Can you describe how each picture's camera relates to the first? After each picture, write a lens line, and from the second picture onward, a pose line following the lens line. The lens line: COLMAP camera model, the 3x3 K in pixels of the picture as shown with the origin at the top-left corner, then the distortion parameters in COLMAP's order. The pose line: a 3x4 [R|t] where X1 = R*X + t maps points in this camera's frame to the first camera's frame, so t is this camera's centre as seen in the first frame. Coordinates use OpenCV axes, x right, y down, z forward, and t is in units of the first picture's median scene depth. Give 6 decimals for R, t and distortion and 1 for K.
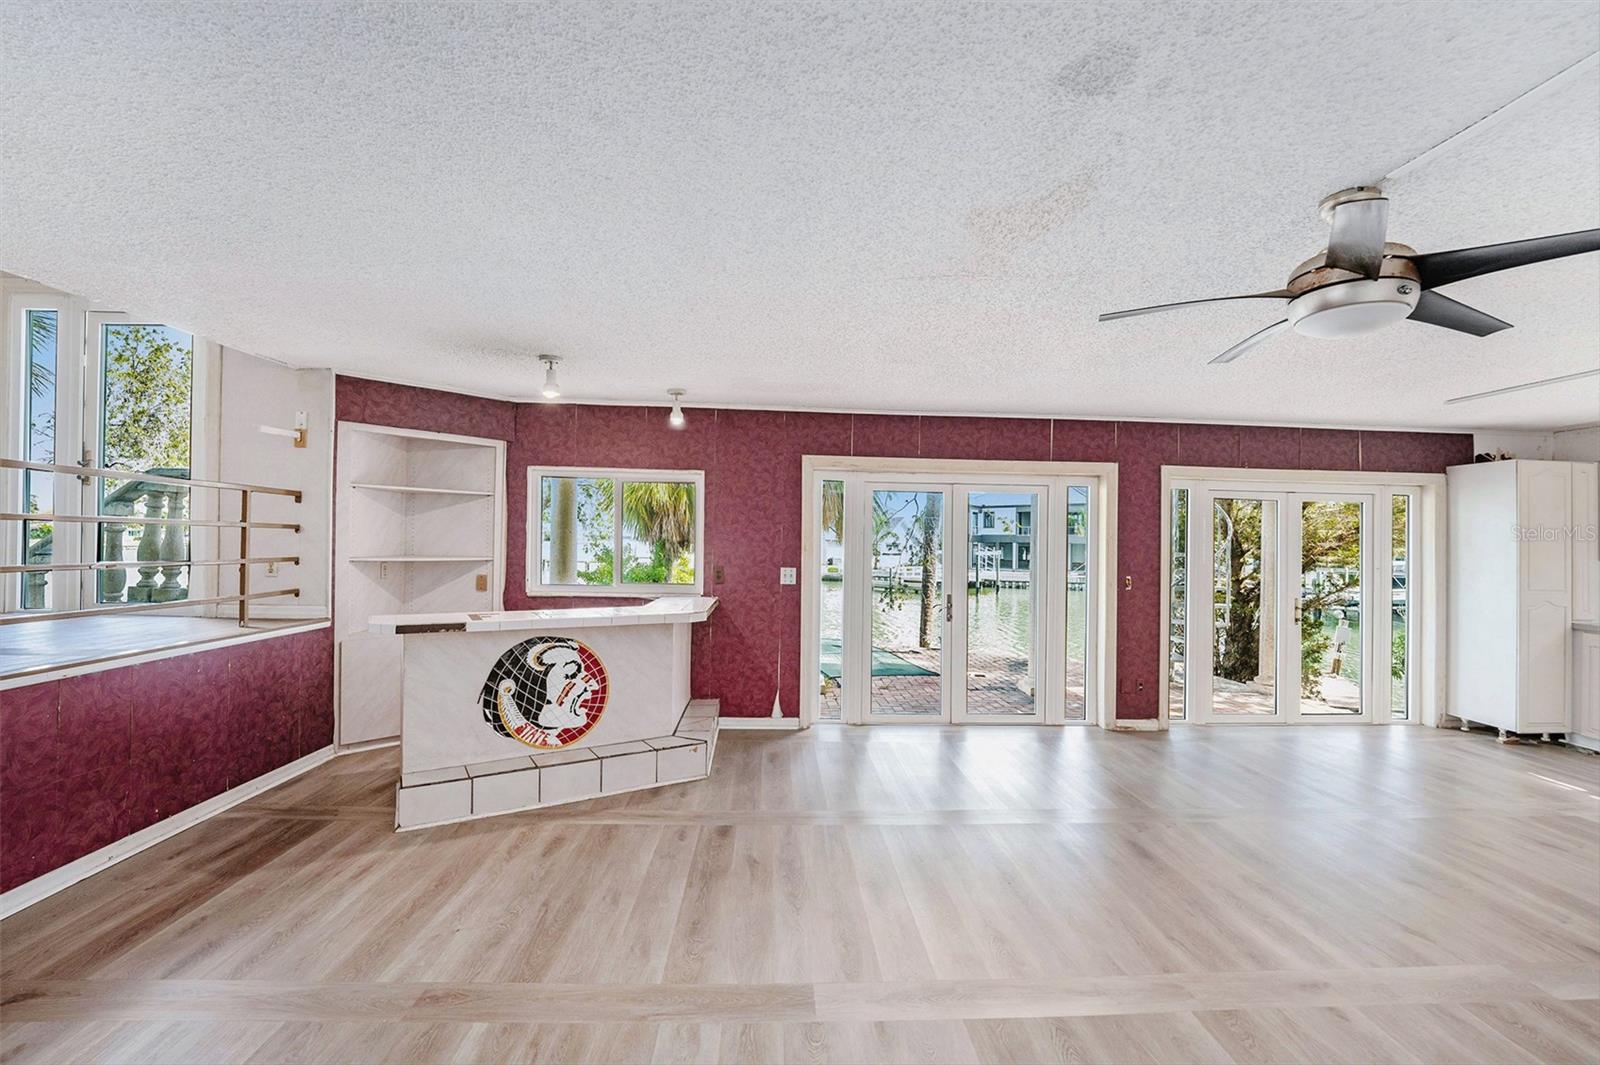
lens RADIAL K [[652.2, 0, 802.9], [0, 652.2, 540.0], [0, 0, 1]] dist [-0.000149, -0.000012]
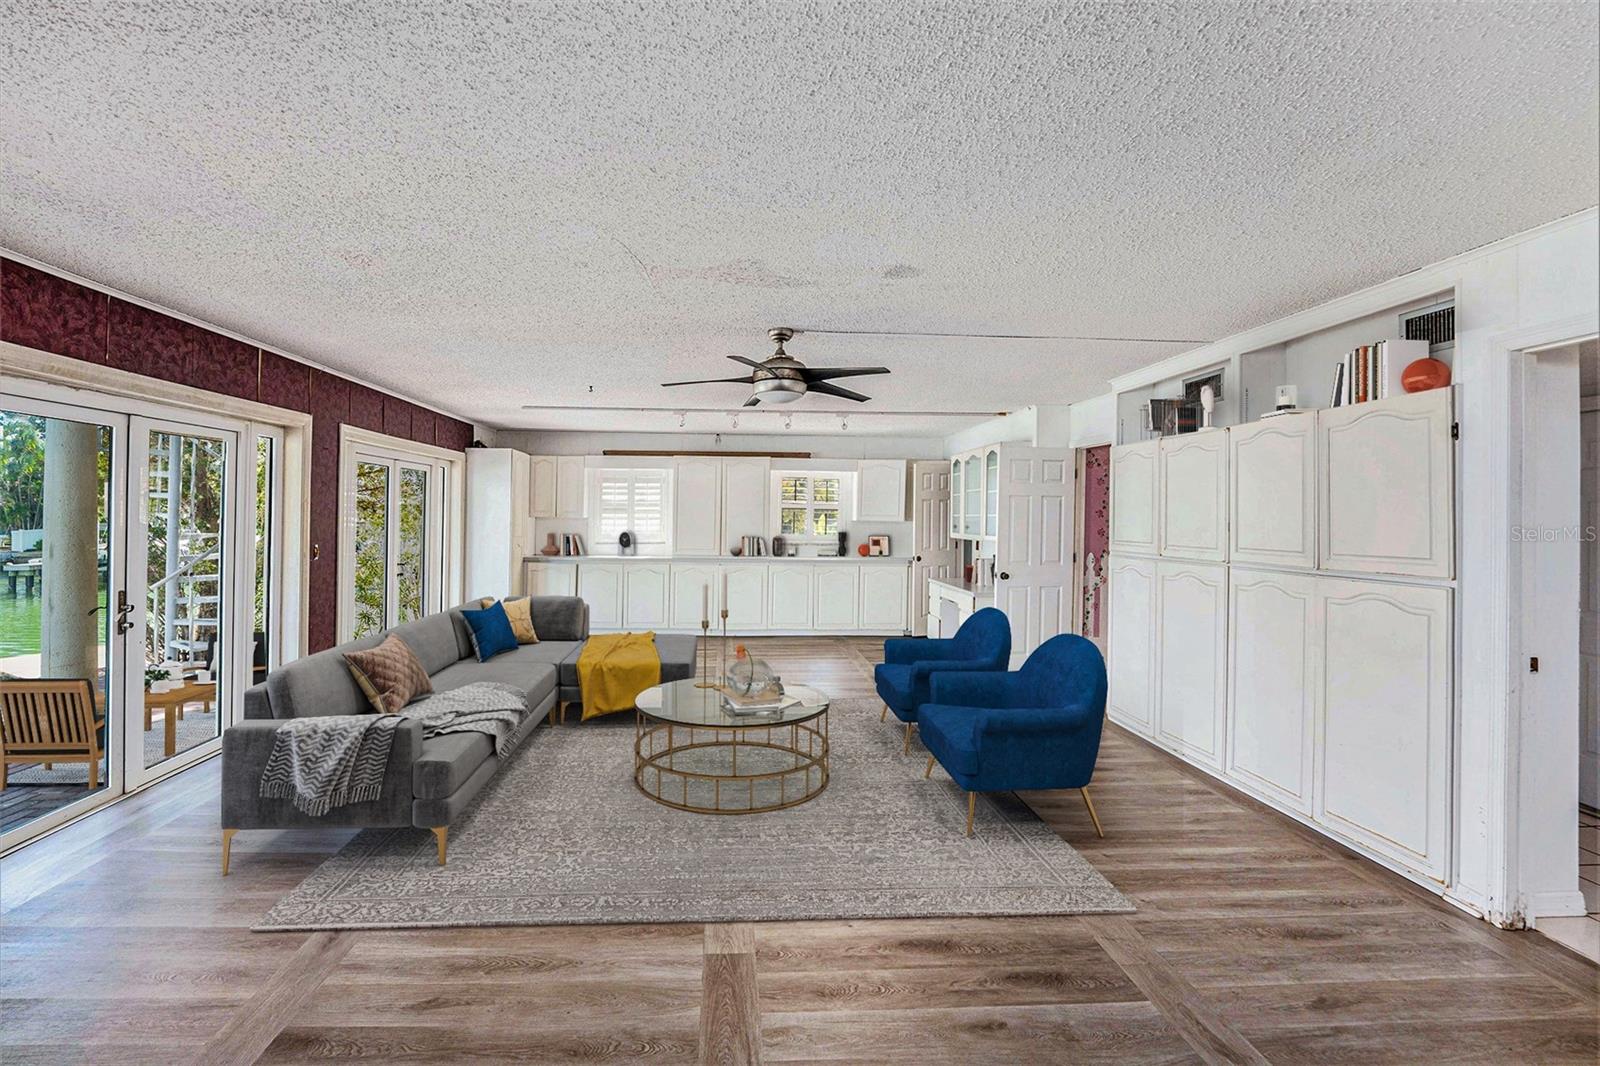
lens RADIAL K [[659.7, 0, 800.0], [0, 659.7, 533.0], [0, 0, 1]] dist [-0.000068, -0.000004]
pose [[0.003062, -0.046081, 0.998933, -0.398634], [-0.017804, 0.998777, 0.046128, -0.013437], [-0.999837, -0.017926, 0.002238, 0.346387]]
